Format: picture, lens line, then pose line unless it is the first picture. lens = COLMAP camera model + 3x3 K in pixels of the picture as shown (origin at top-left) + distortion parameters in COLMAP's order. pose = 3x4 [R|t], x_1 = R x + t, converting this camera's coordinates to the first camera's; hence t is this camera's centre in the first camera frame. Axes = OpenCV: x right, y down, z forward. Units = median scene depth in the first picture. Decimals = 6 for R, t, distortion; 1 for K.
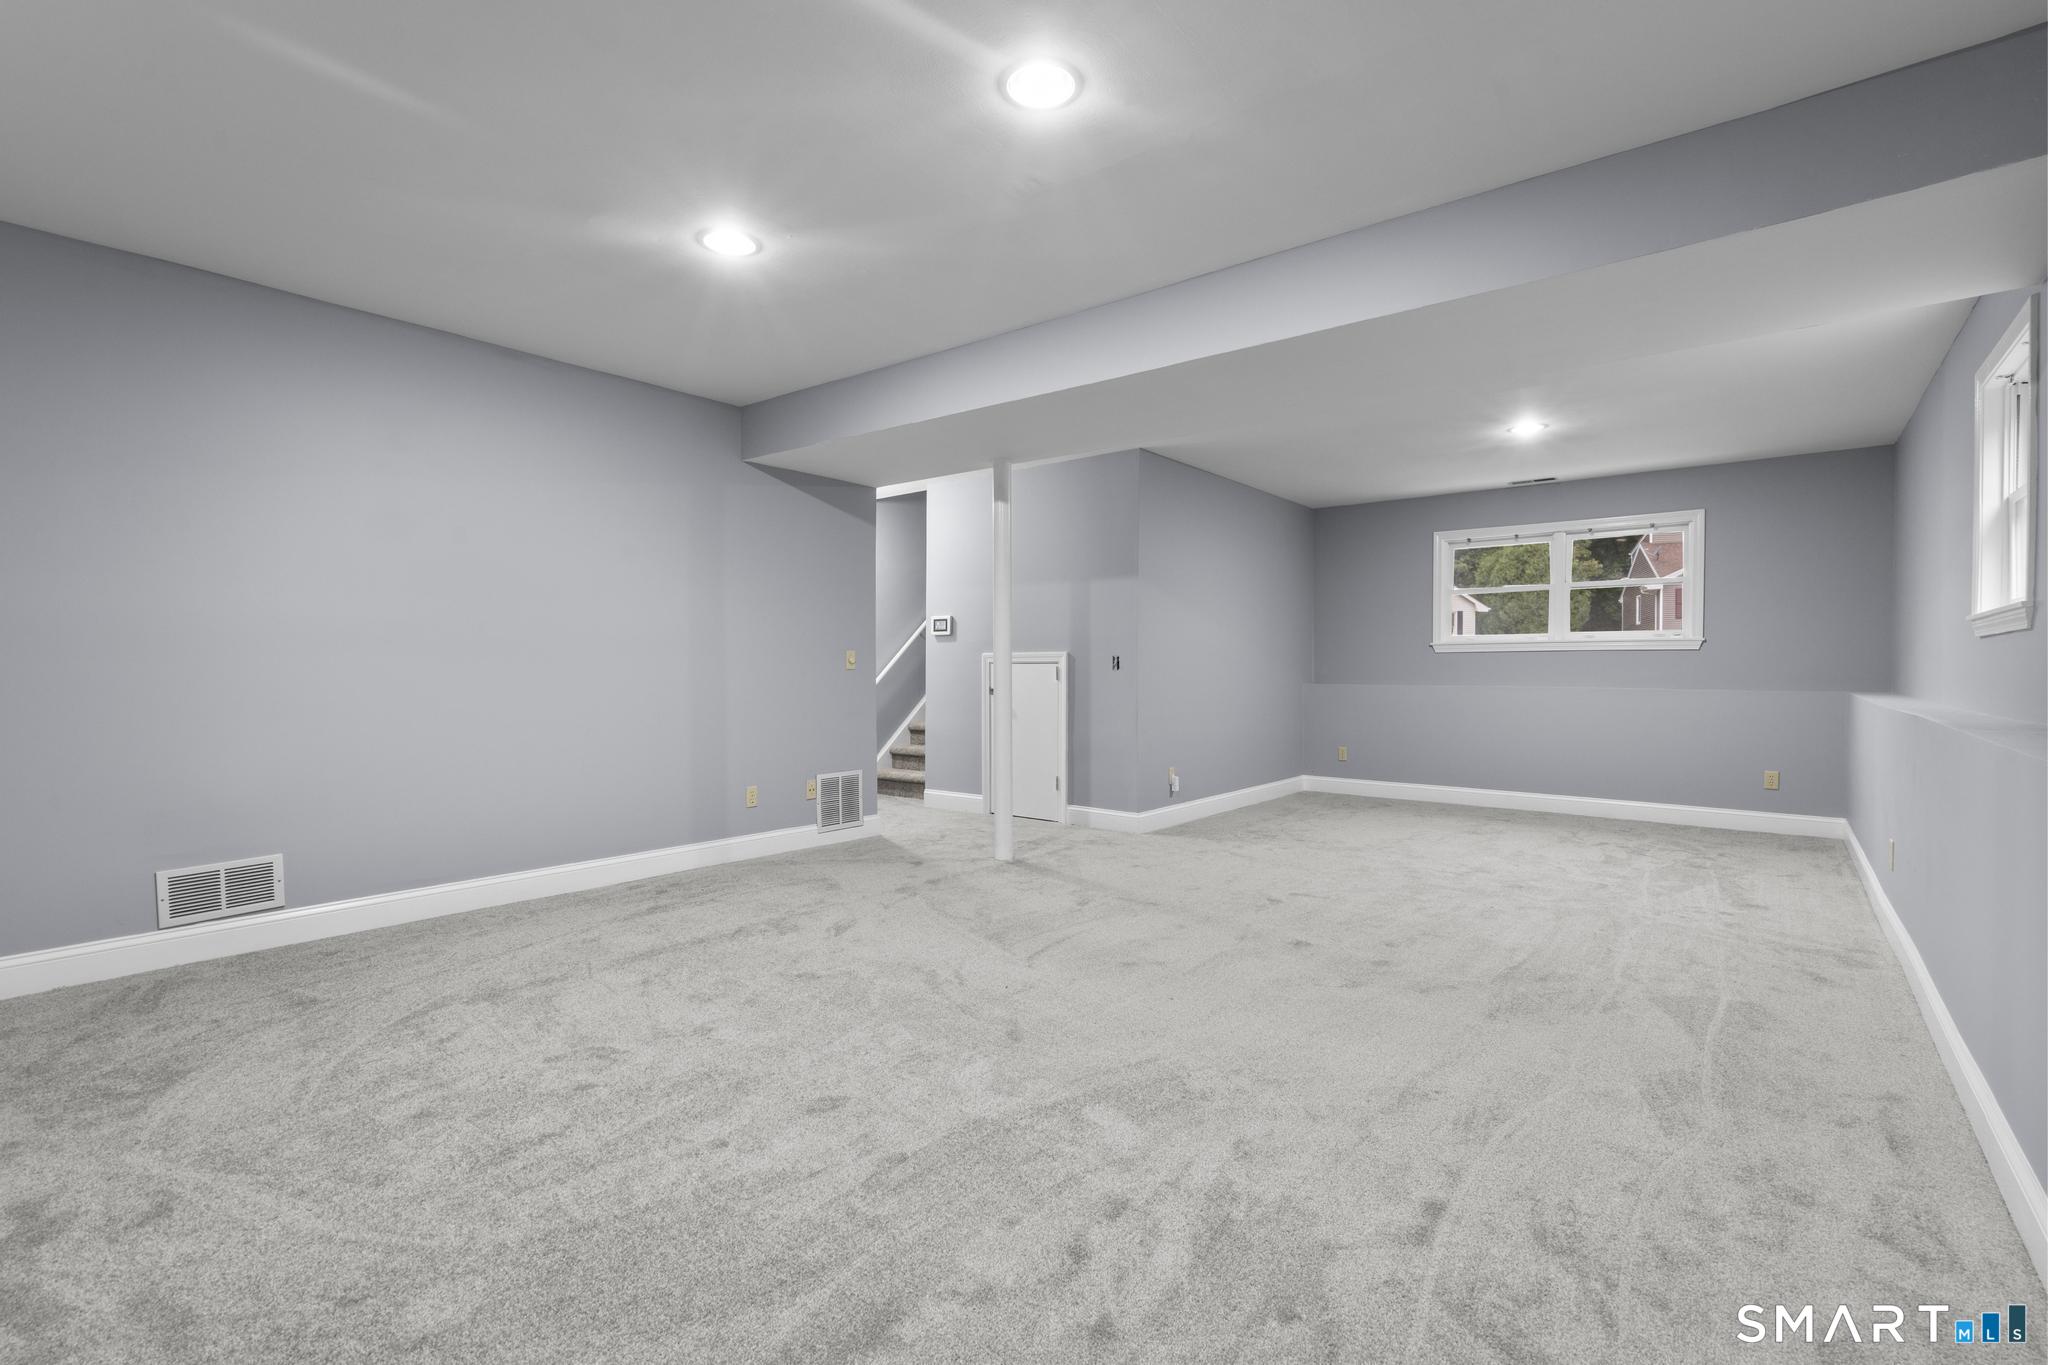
lens RADIAL K [[916.7, 0, 1032.1], [0, 916.7, 676.8], [0, 0, 1]] dist [-0.009151, 0.003829]
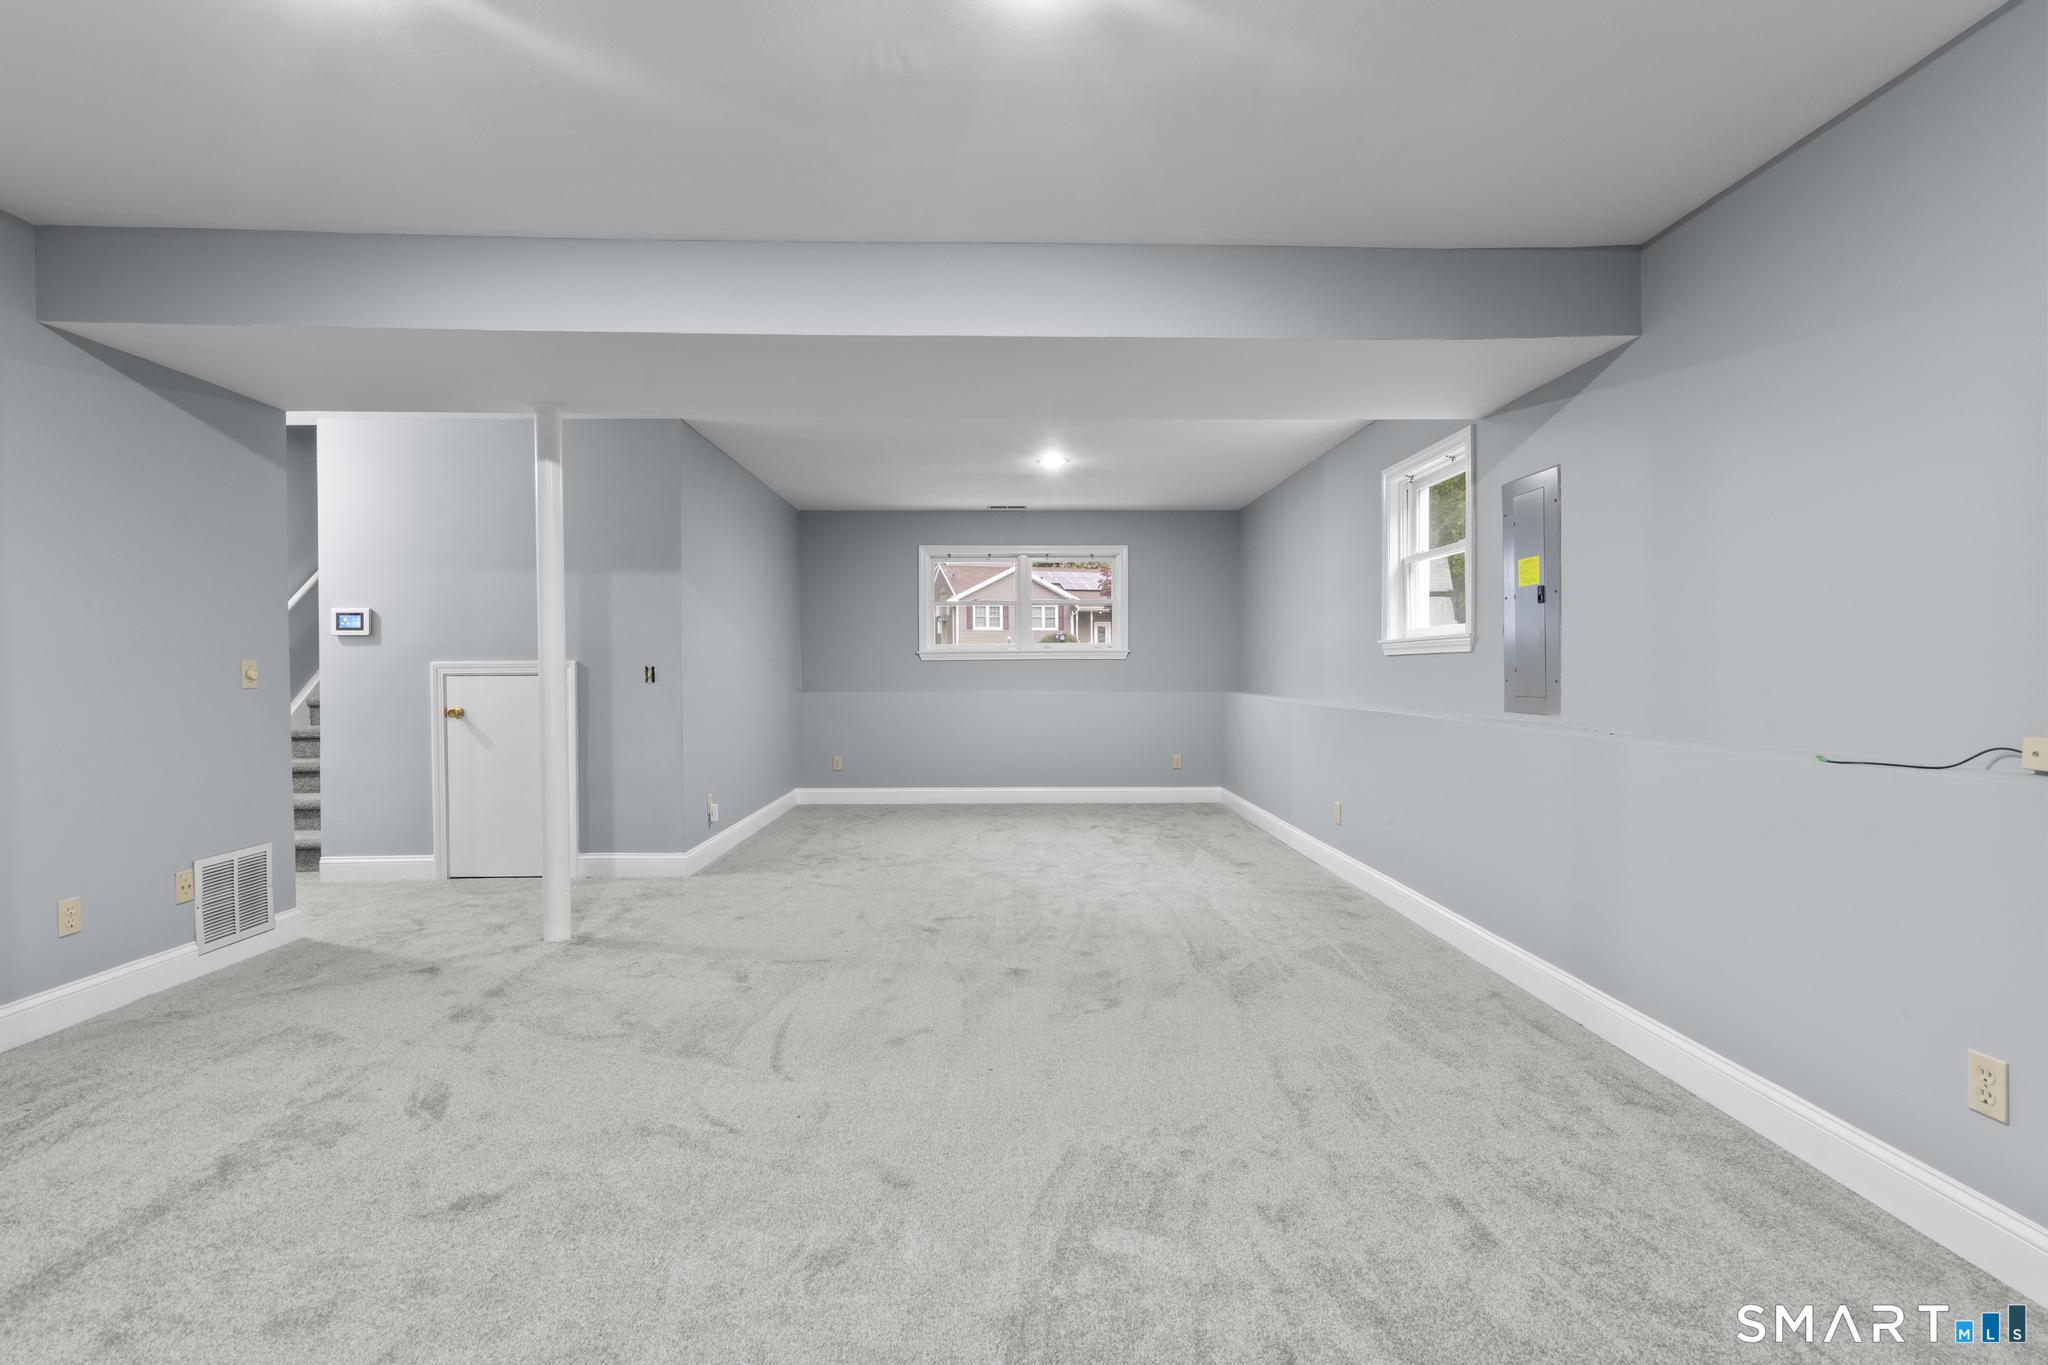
lens RADIAL K [[916.7, 0, 1029.4], [0, 916.7, 679.6], [0, 0, 1]] dist [-0.009151, 0.003829]
pose [[0.762879, -0.011645, 0.646436, -0.207776], [0.011410, 0.999925, 0.004547, -0.011744], [-0.646441, 0.003907, 0.762954, 0.173799]]
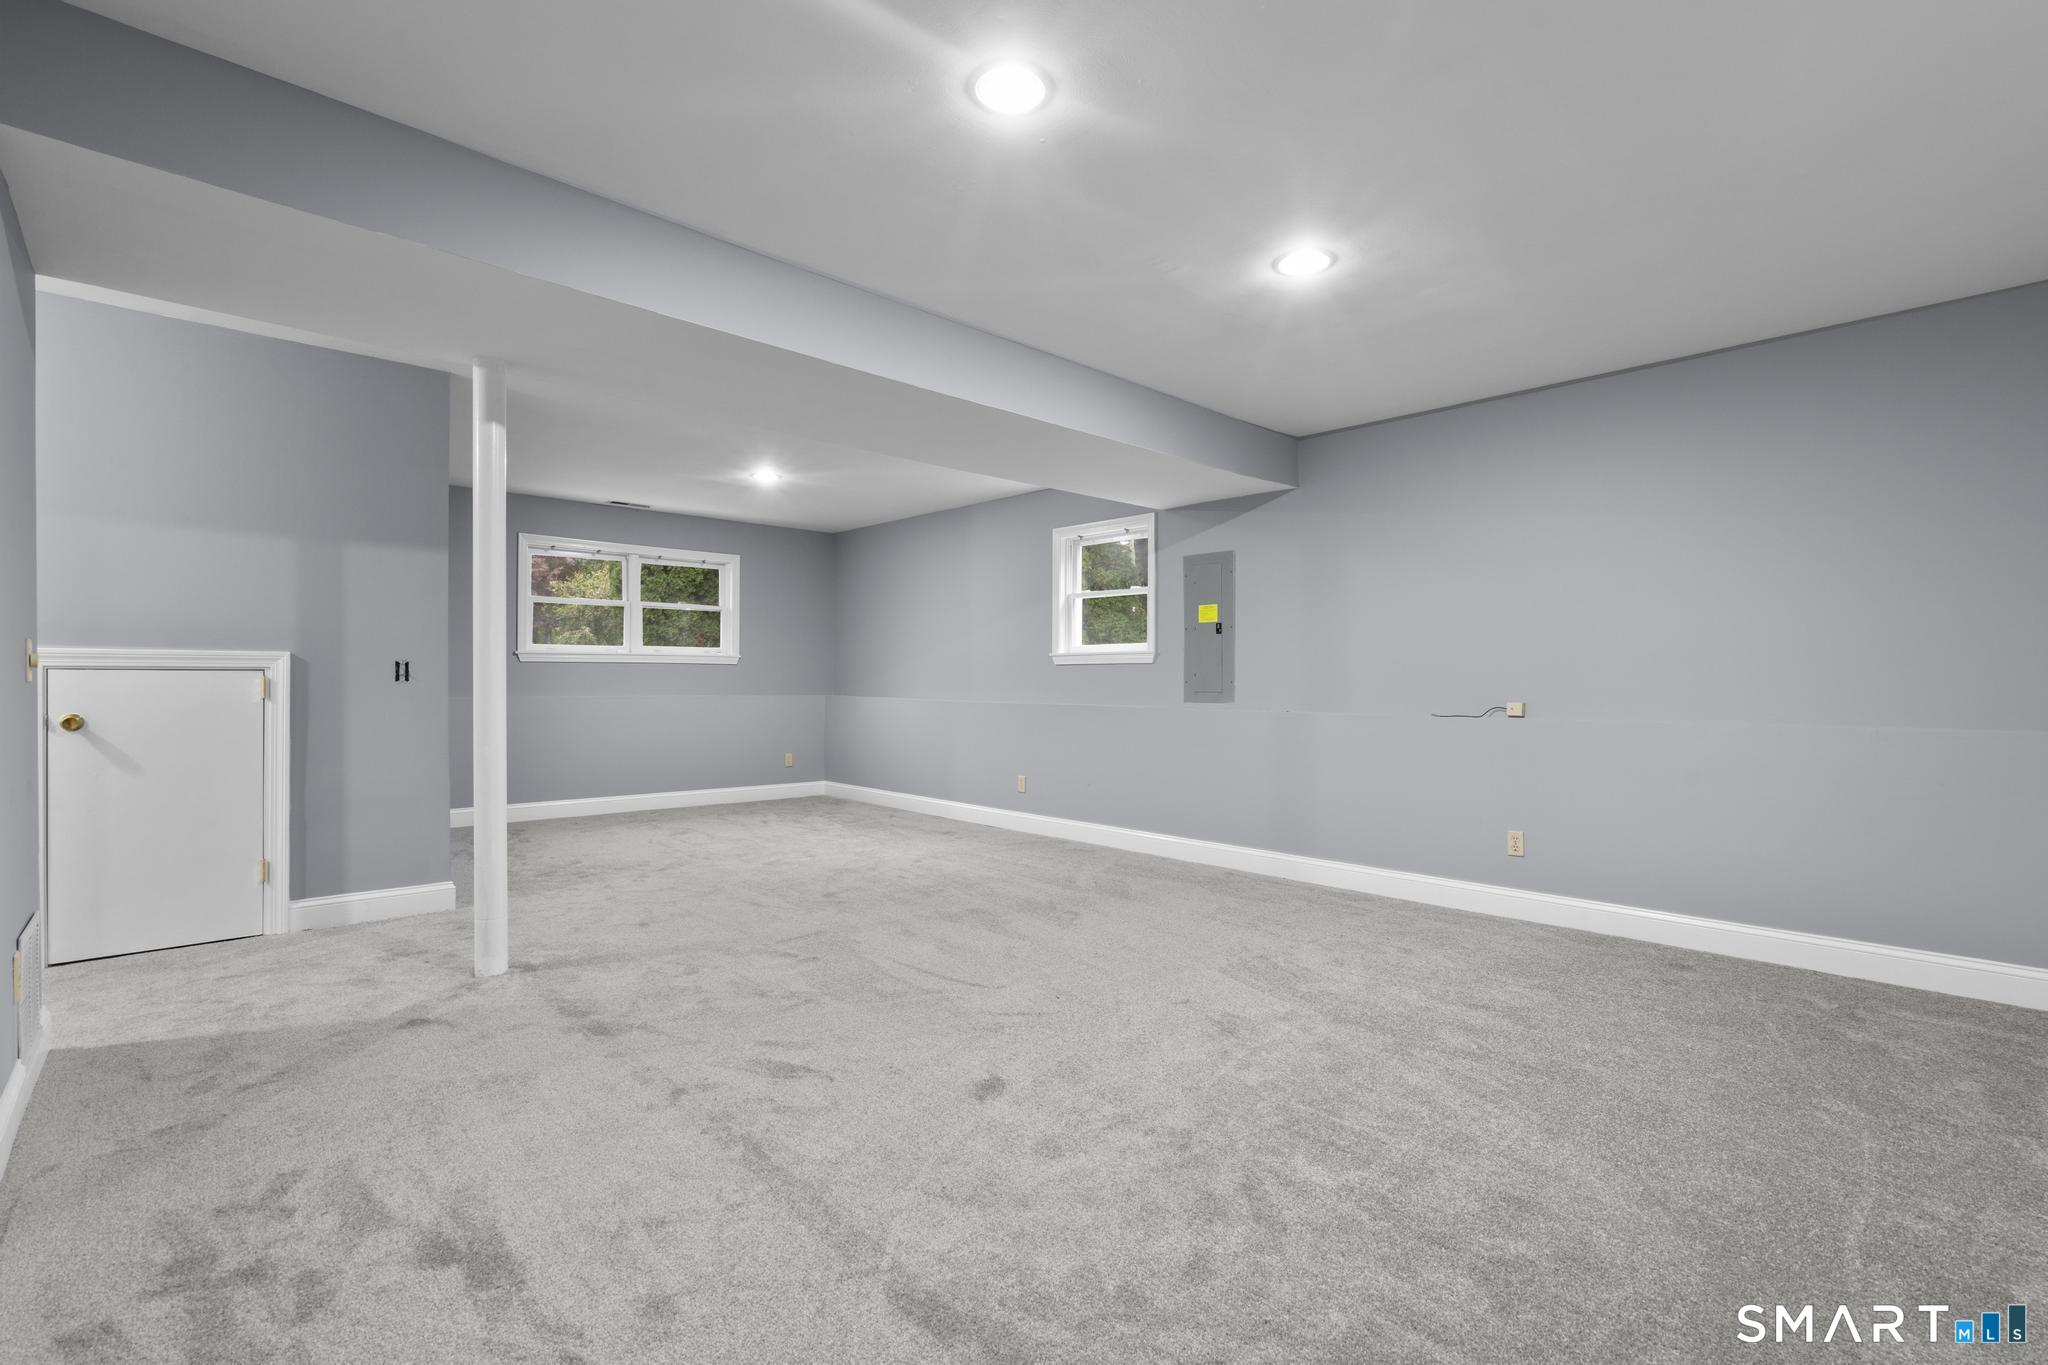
lens RADIAL K [[916.7, 0, 1026.8], [0, 916.7, 679.1], [0, 0, 1]] dist [-0.009151, 0.003829]
pose [[0.148425, -0.000286, 0.988924, -0.590208], [0.005722, 0.999983, -0.000569, -0.007346], [-0.988907, 0.005743, 0.148424, 0.503724]]
